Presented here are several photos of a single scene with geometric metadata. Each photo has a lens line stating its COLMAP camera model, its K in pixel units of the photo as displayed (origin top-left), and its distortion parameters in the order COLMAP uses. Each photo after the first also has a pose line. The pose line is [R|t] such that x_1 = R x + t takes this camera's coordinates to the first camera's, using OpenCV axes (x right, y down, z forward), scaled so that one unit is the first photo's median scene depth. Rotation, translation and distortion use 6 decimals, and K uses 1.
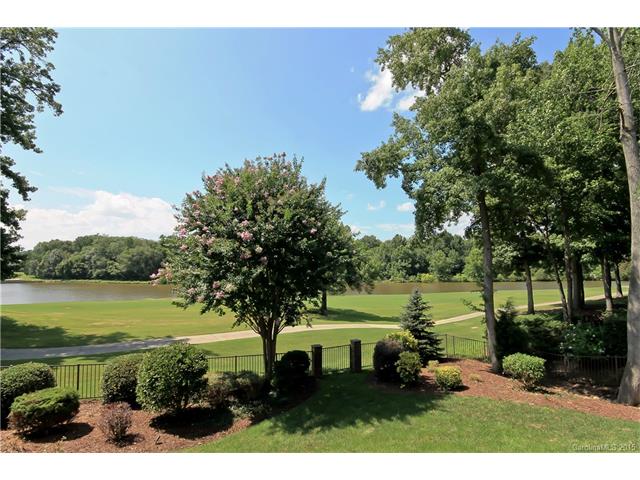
lens RADIAL K [[318.4, 0, 330.5], [0, 318.4, 240.2], [0, 0, 1]] dist [0.004338, 0.001251]
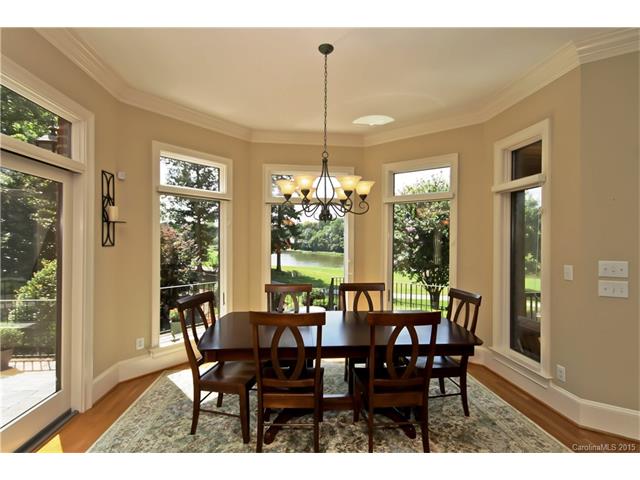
lens RADIAL K [[318.4, 0, 330.5], [0, 318.4, 240.2], [0, 0, 1]] dist [0.004338, 0.001251]
pose [[0.804110, 0.011449, -0.594370, 0.313090], [0.031660, 0.997571, 0.062048, -0.057035], [0.593636, -0.068711, 0.801795, -0.490556]]
